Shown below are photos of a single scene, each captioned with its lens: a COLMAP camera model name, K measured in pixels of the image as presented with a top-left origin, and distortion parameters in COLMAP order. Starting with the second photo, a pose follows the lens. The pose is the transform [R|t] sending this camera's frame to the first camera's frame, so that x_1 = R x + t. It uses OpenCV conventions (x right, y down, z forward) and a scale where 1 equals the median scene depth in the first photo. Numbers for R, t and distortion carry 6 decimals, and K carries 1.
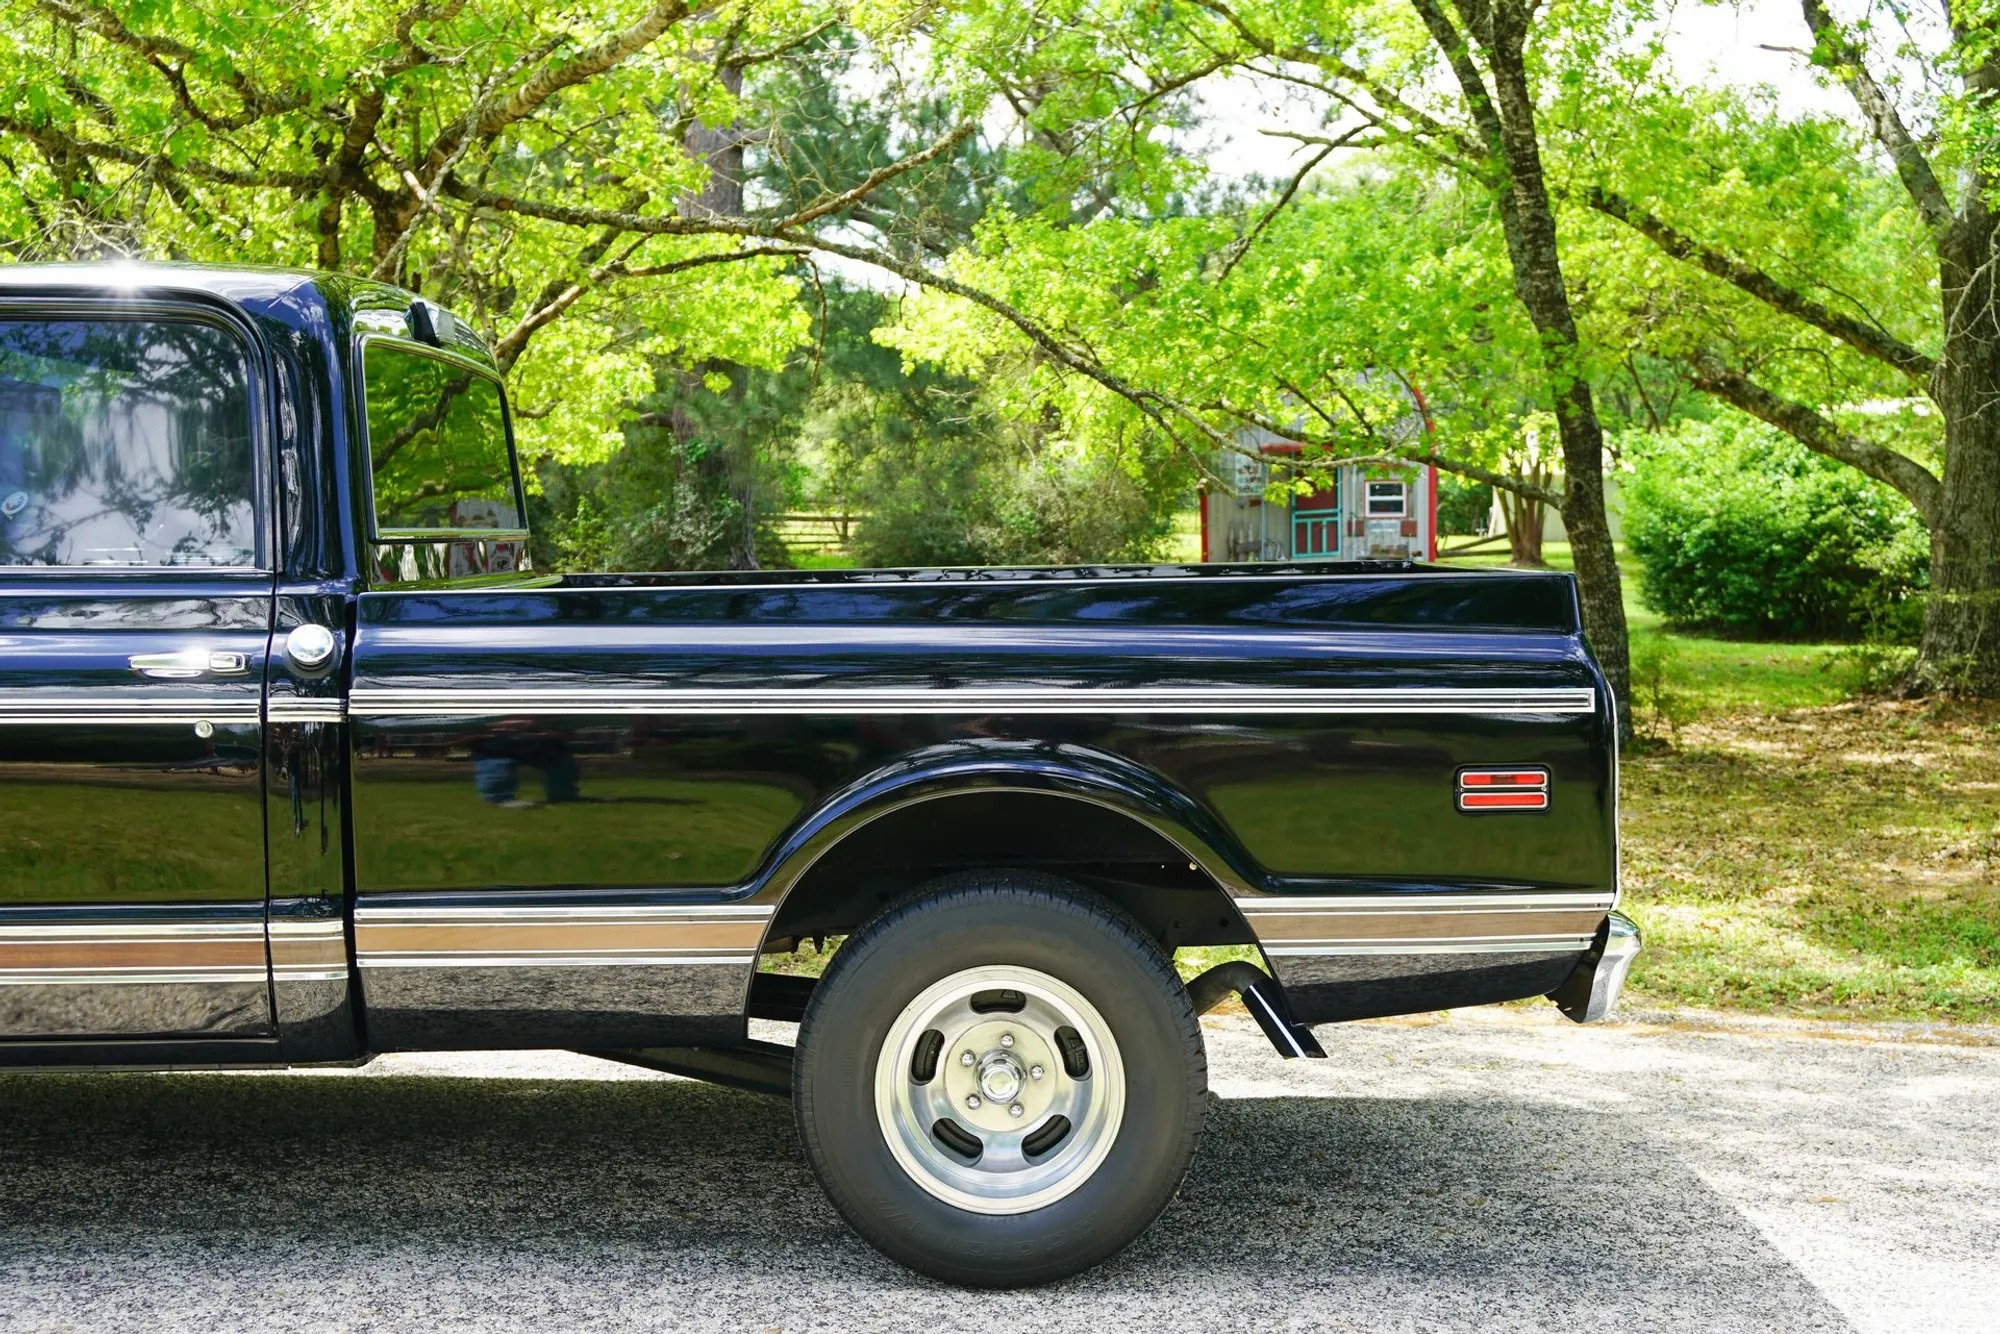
lens RADIAL K [[2718.9, 0, 1010.1], [0, 2718.9, 682.0], [0, 0, 1]] dist [0.083840, 0.042926]
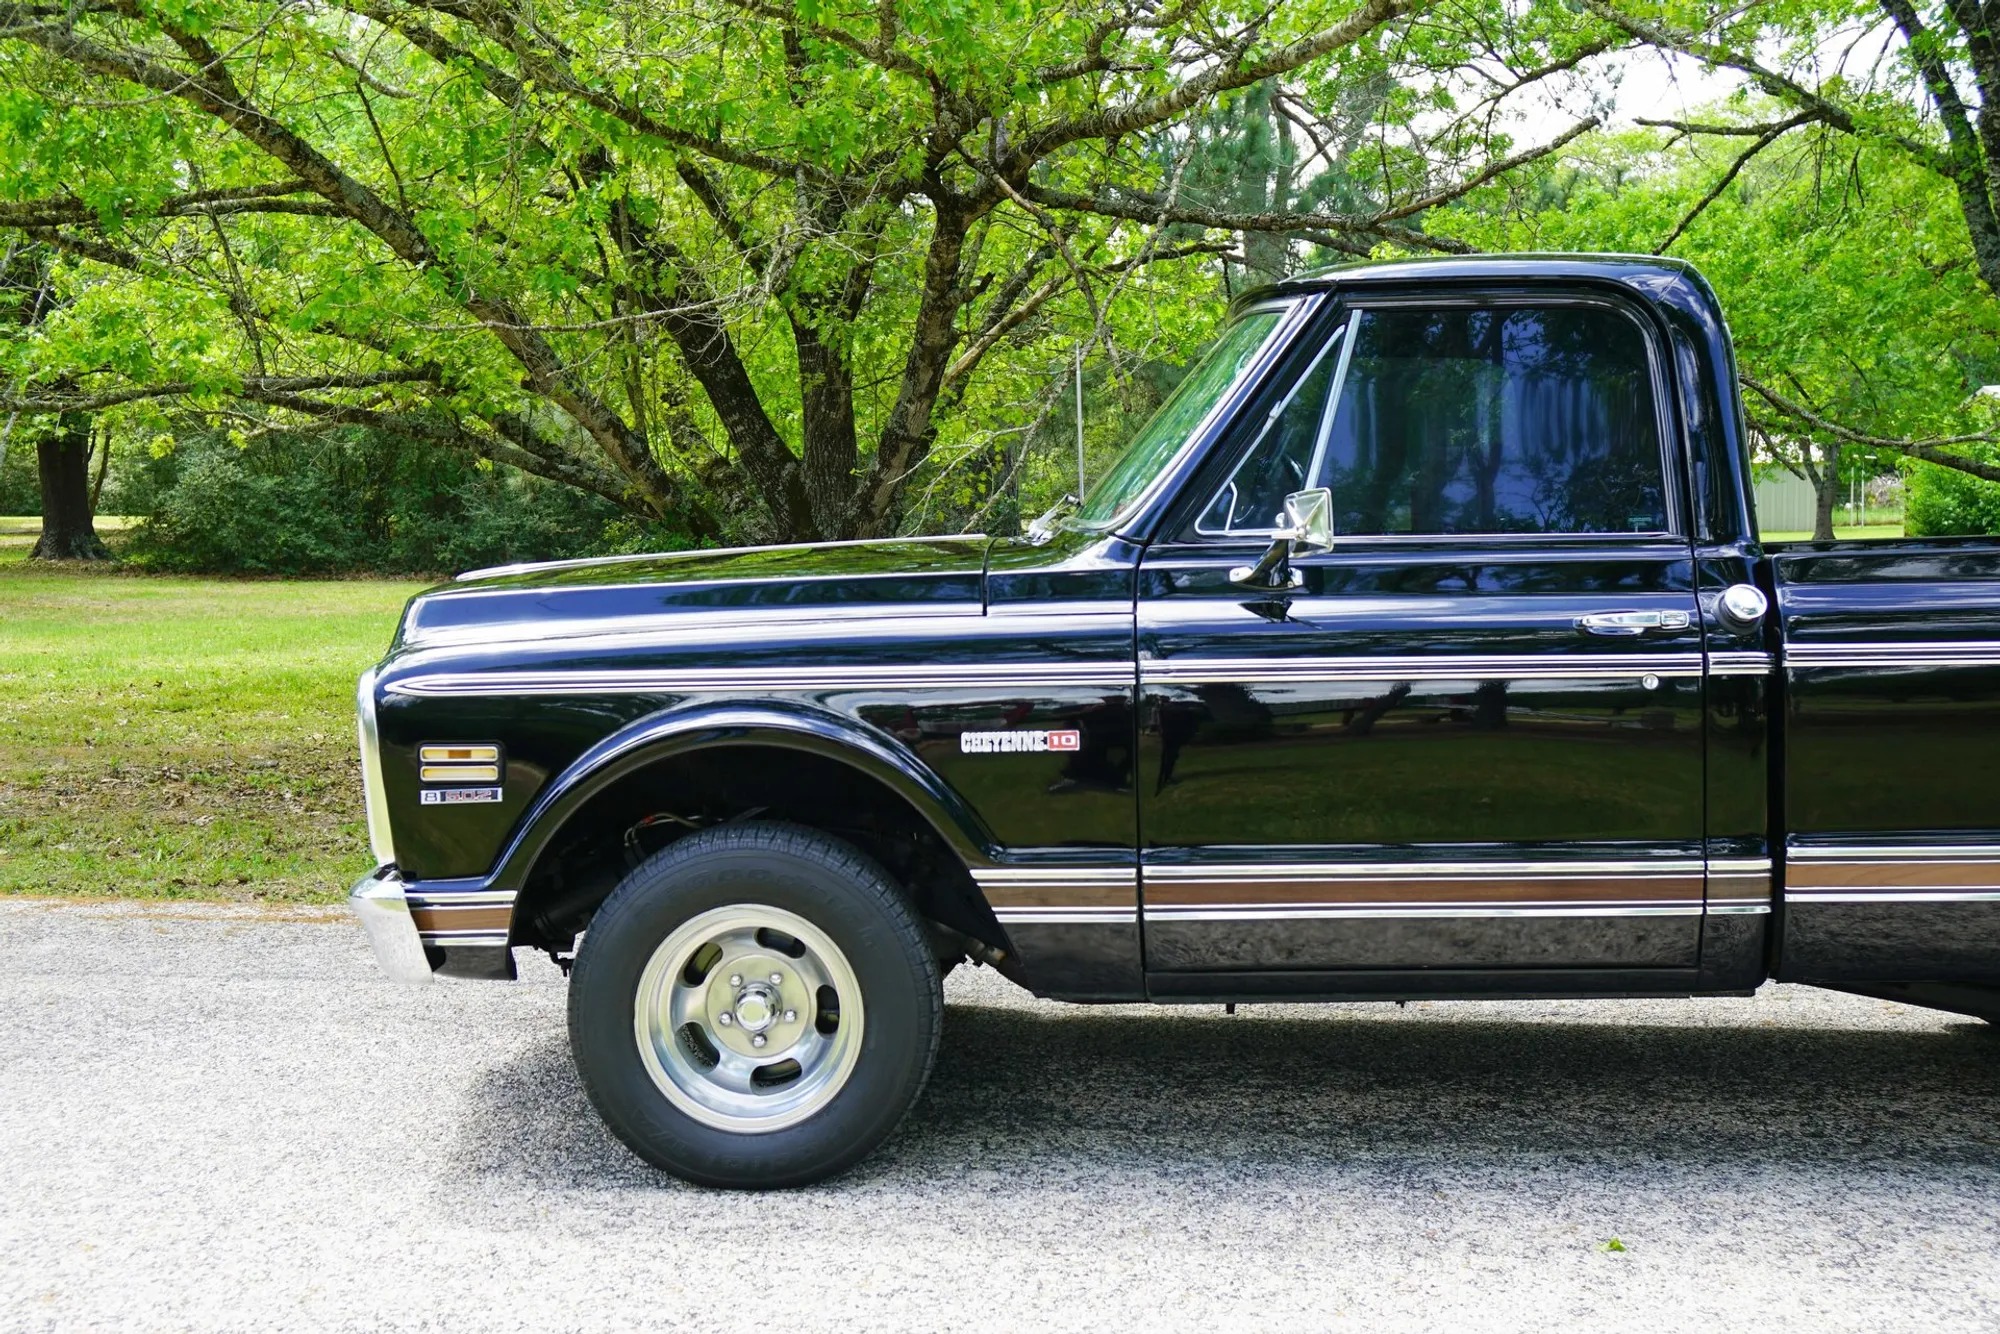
lens RADIAL K [[2718.9, 0, 1010.1], [0, 2718.9, 682.0], [0, 0, 1]] dist [0.083840, 0.042926]
pose [[0.999685, -0.008174, -0.023732, -0.130017], [0.008185, 0.999966, 0.000344, 0.003683], [0.023728, -0.000538, 0.999718, -0.021969]]
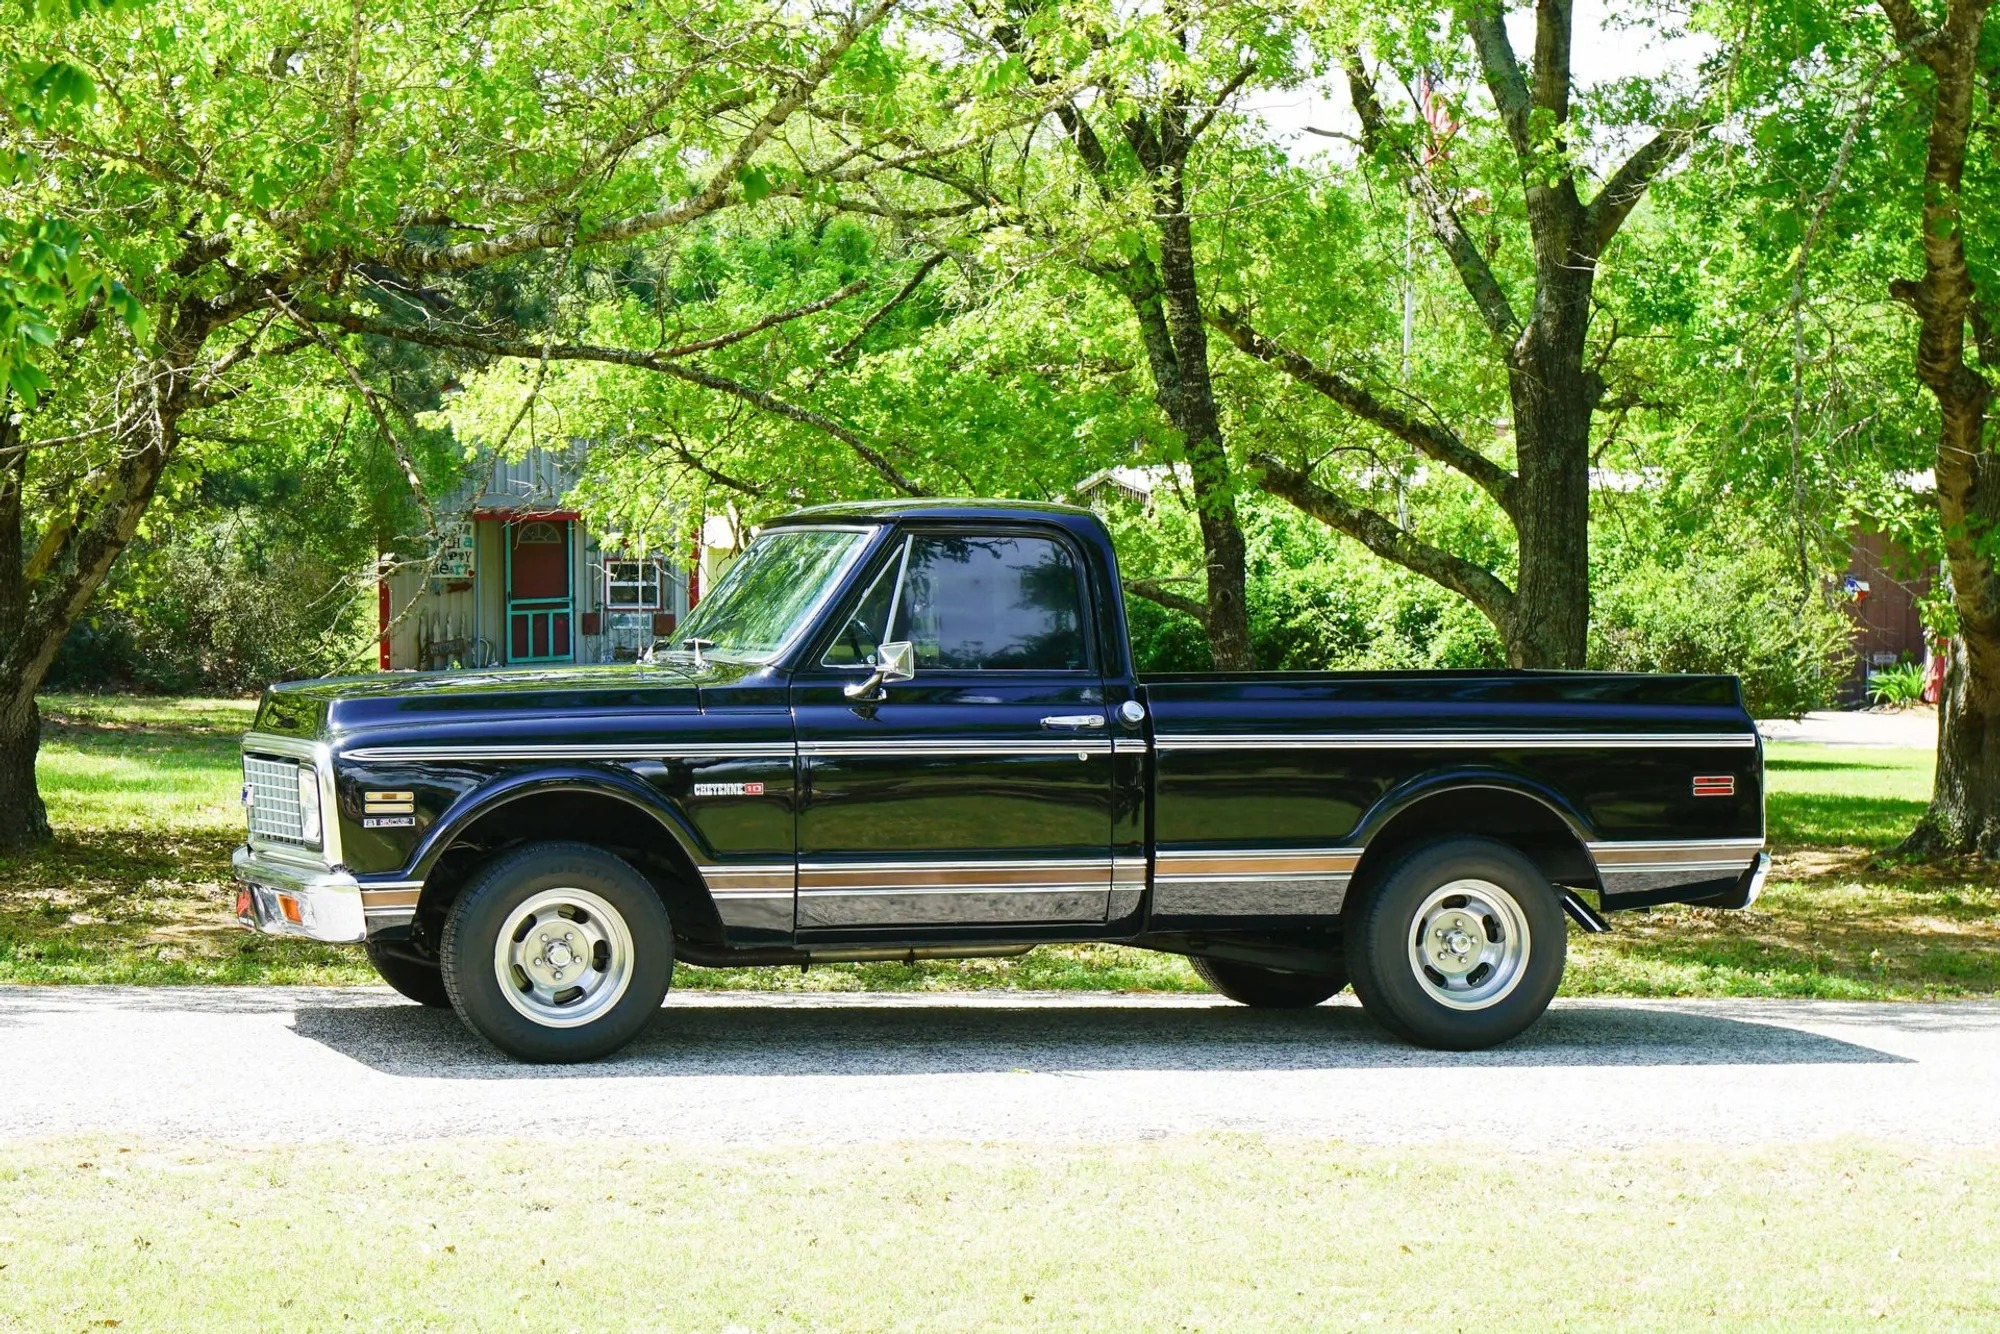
lens RADIAL K [[4515.1, 0, 1007.2], [0, 4515.1, 719.1], [0, 0, 1]] dist [0.059703, 4.636244]
pose [[0.953680, 0.001266, 0.300821, -0.319045], [0.008669, 0.999460, -0.031687, 0.022372], [-0.300699, 0.032827, 0.953154, -0.486572]]
